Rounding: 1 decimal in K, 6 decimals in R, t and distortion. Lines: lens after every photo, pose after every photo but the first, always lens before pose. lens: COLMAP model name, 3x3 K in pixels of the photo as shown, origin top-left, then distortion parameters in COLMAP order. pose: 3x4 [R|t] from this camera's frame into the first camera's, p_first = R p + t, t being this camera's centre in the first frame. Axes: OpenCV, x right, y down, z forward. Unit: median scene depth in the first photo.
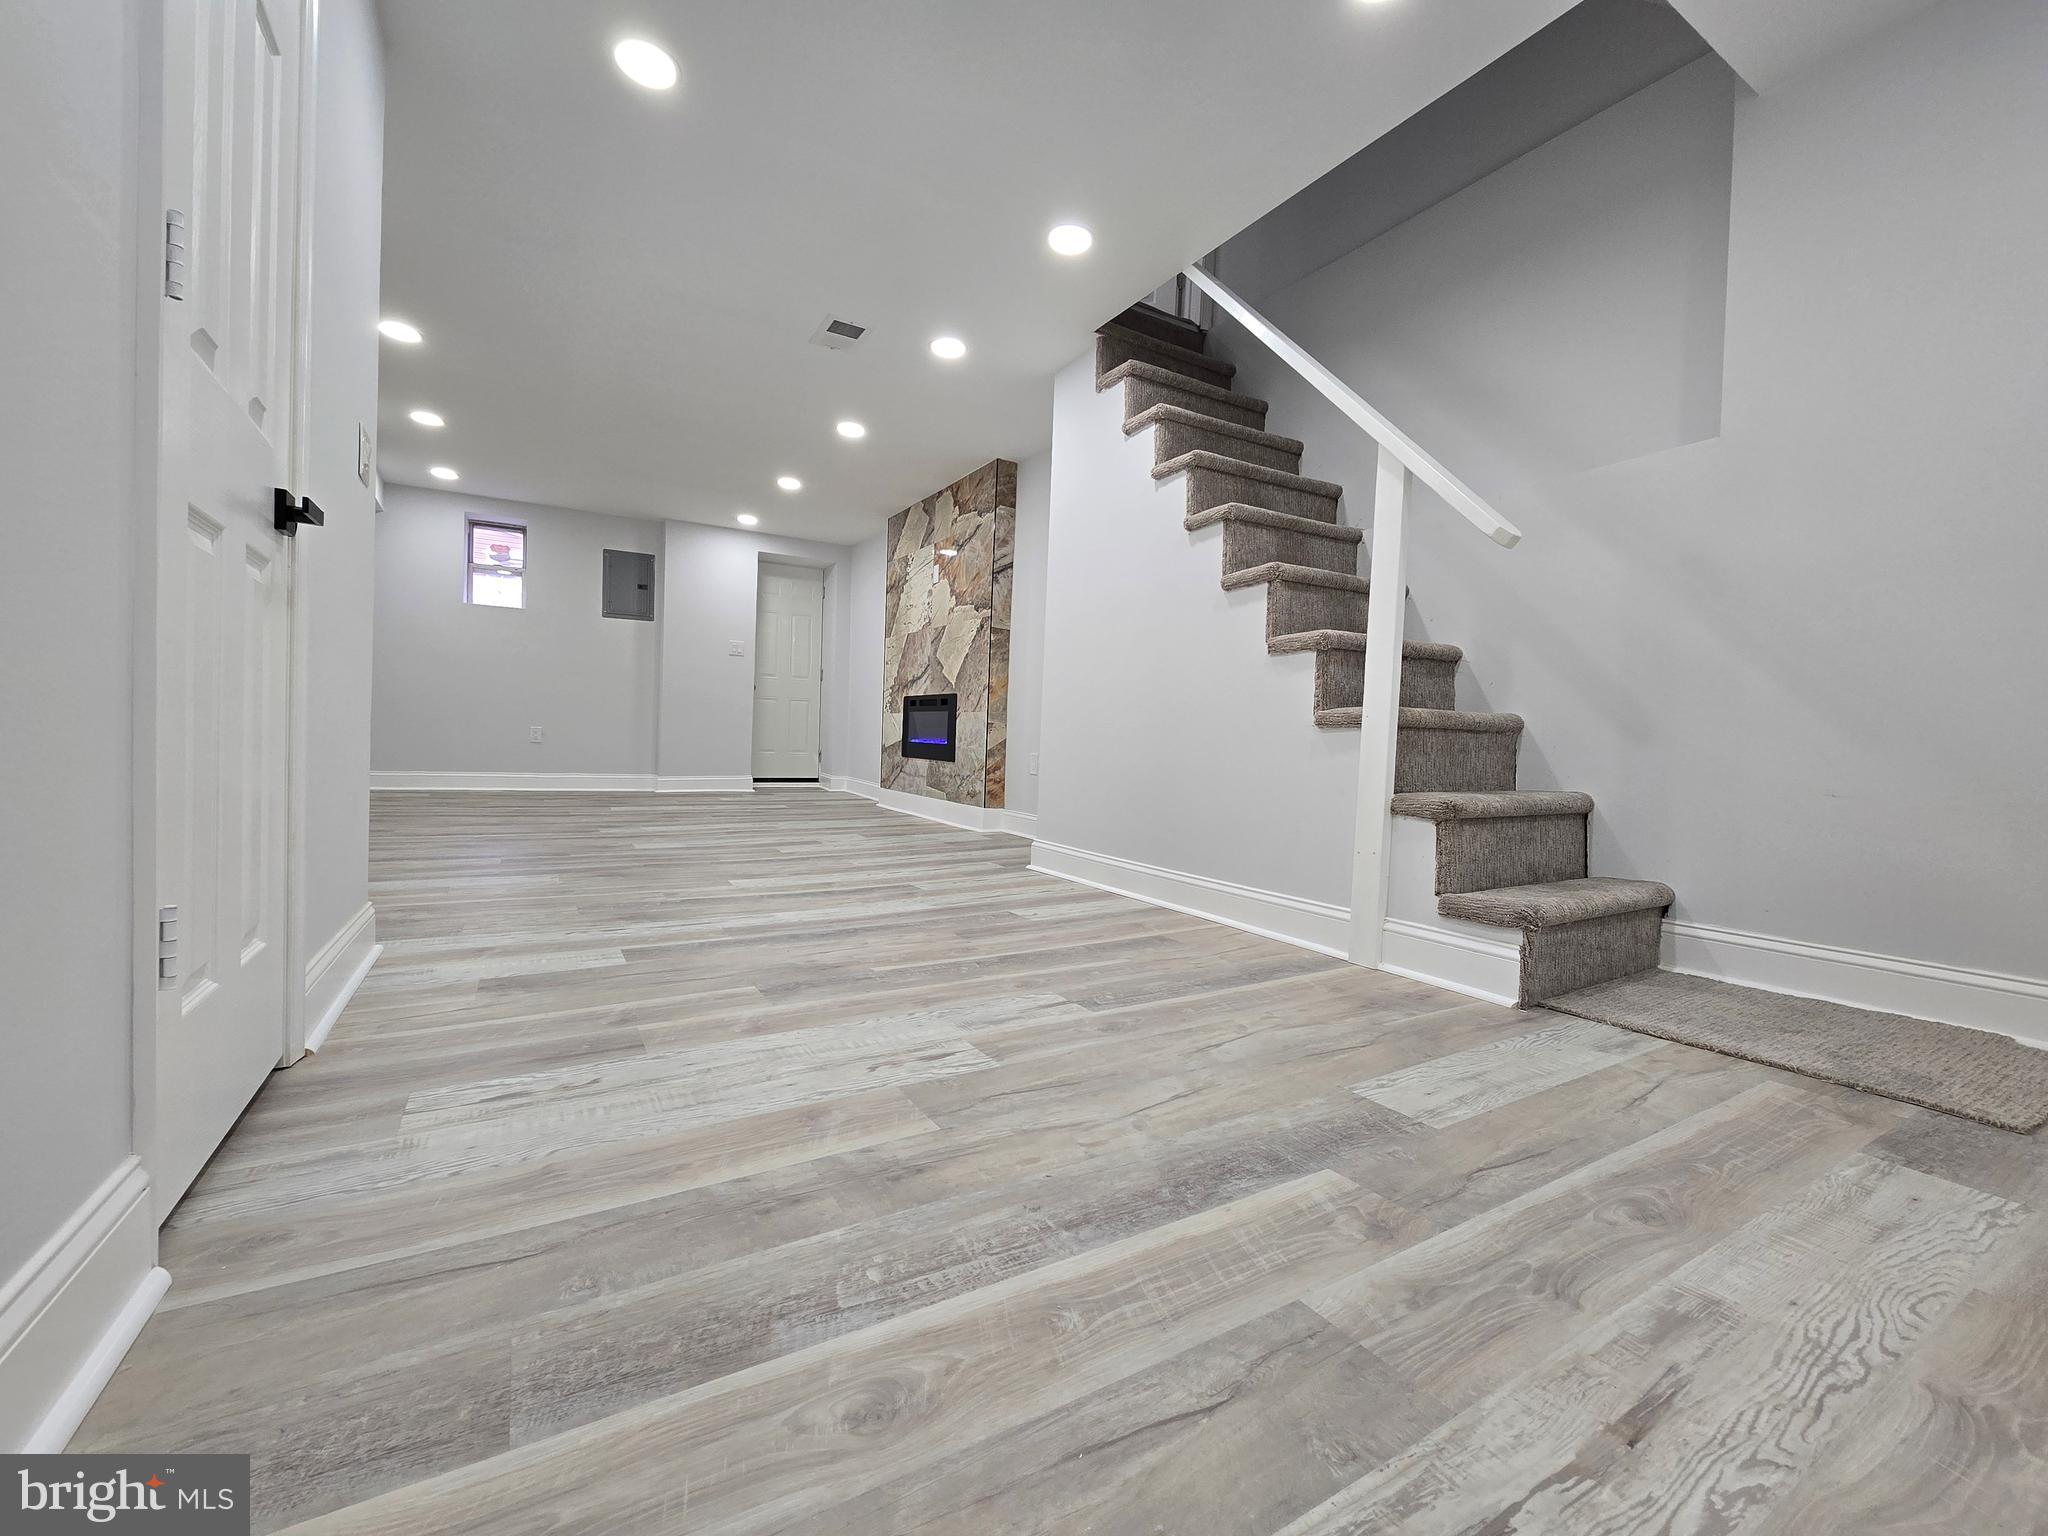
lens RADIAL K [[840.1, 0, 1025.7], [0, 840.1, 766.5], [0, 0, 1]] dist [-0.004383, 0.000995]
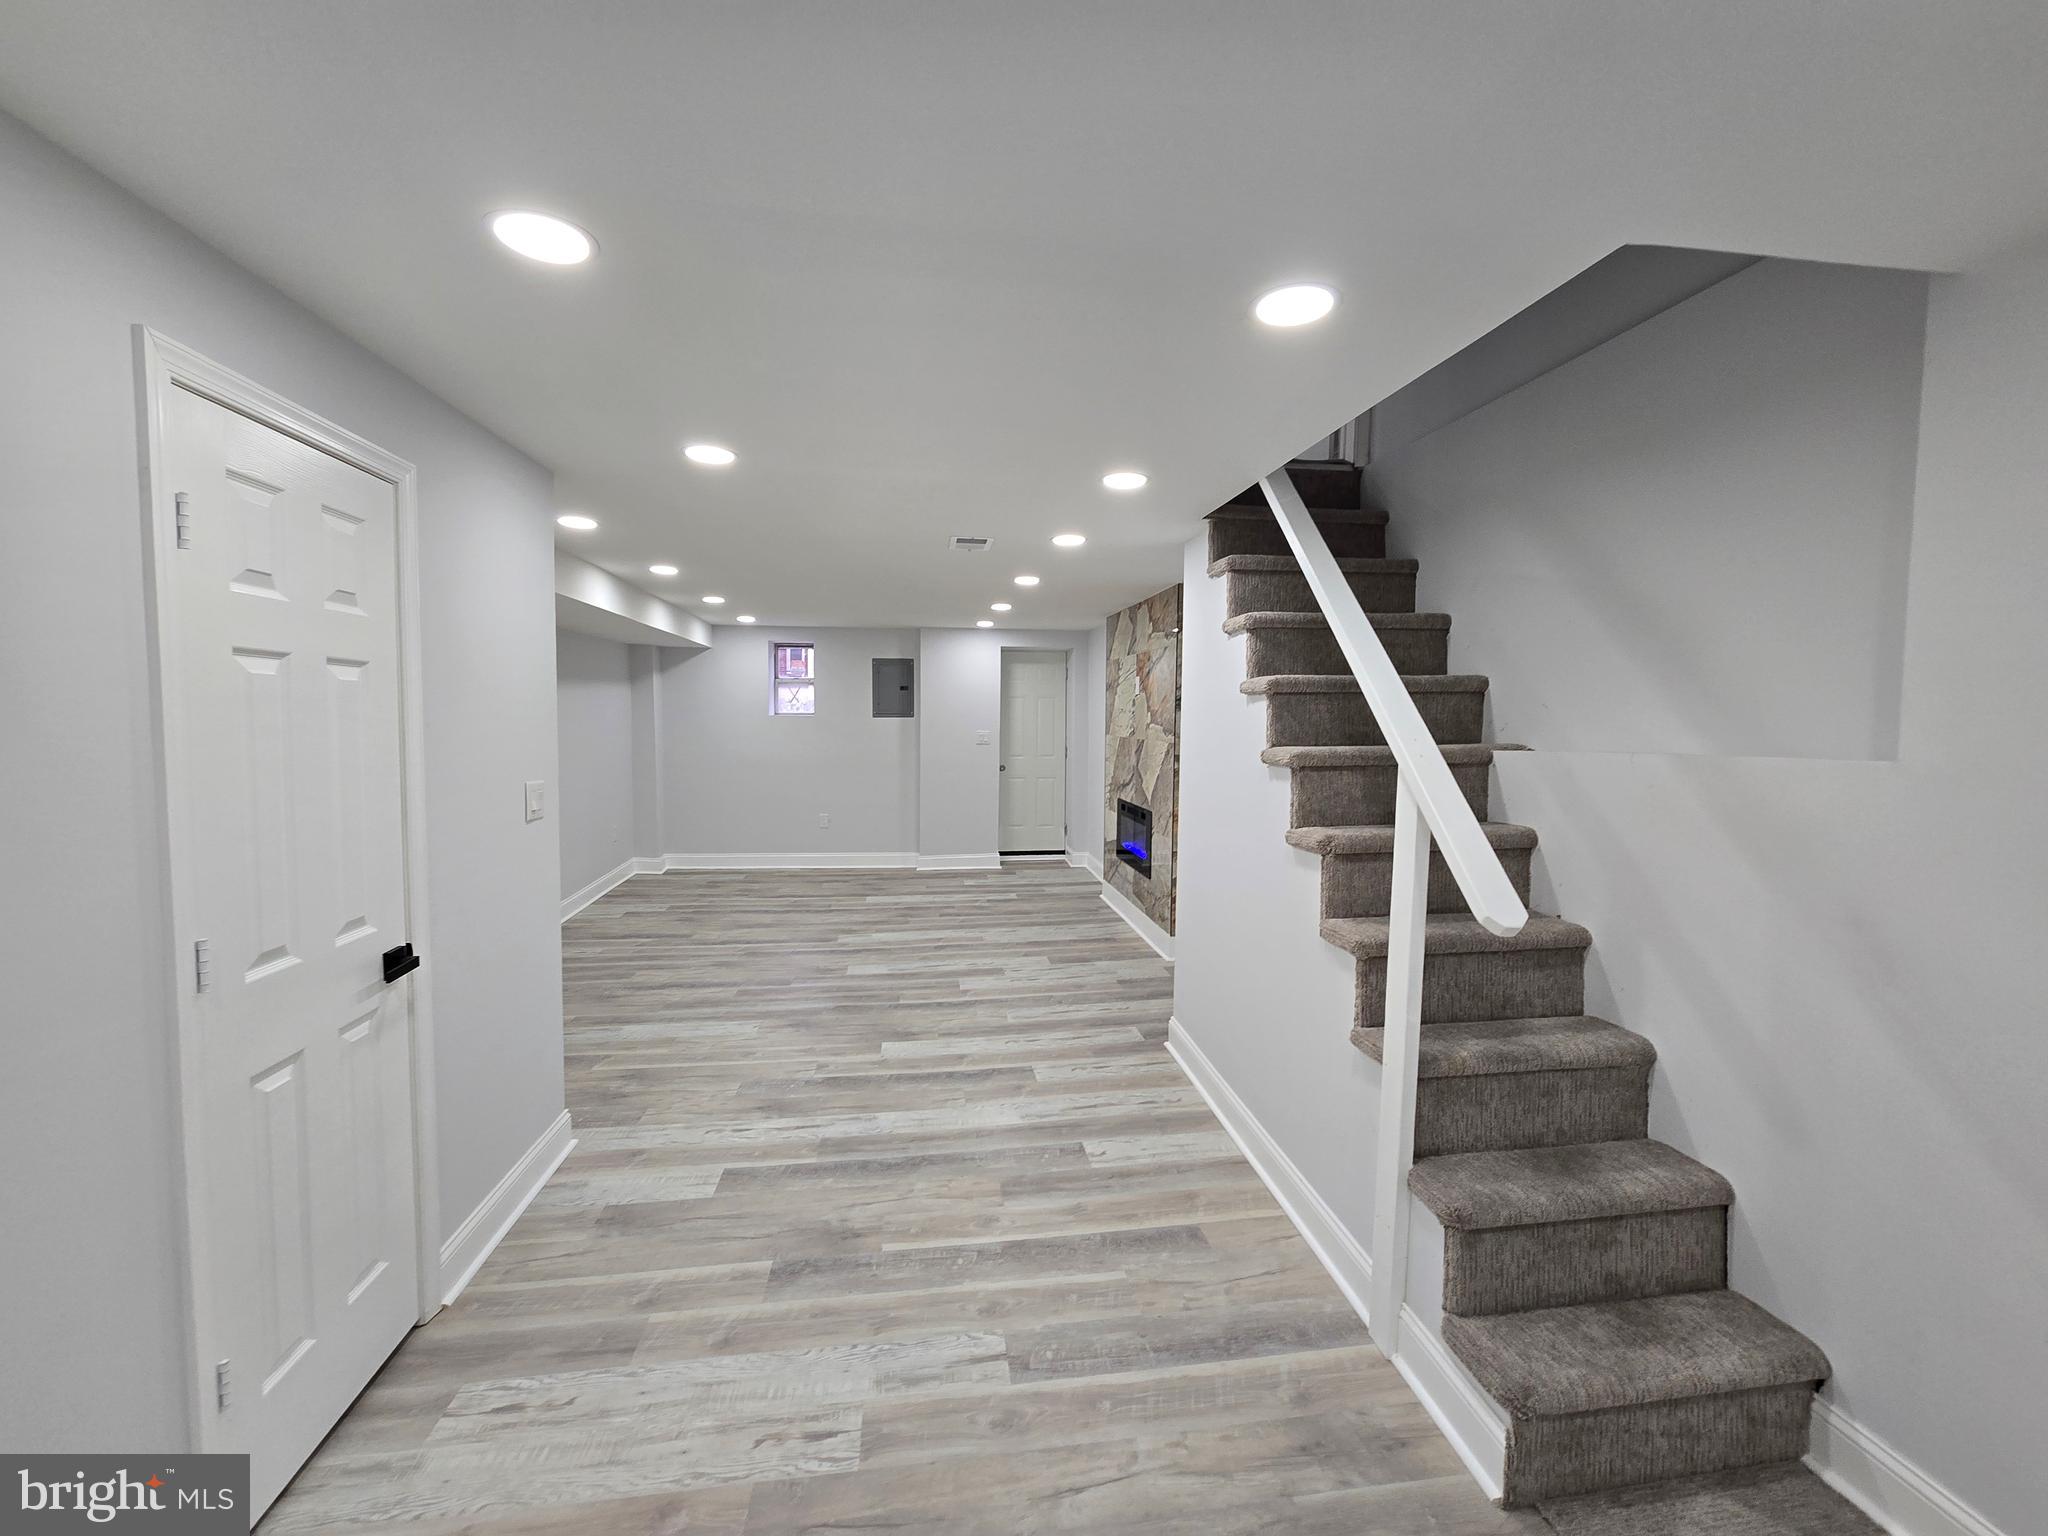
lens RADIAL K [[840.1, 0, 1024.3], [0, 840.1, 762.8], [0, 0, 1]] dist [-0.004383, 0.000995]
pose [[0.921603, -0.005187, -0.388098, 0.412614], [0.011706, 0.999827, 0.014433, -0.401099], [0.387957, -0.017845, 0.921505, 0.058833]]
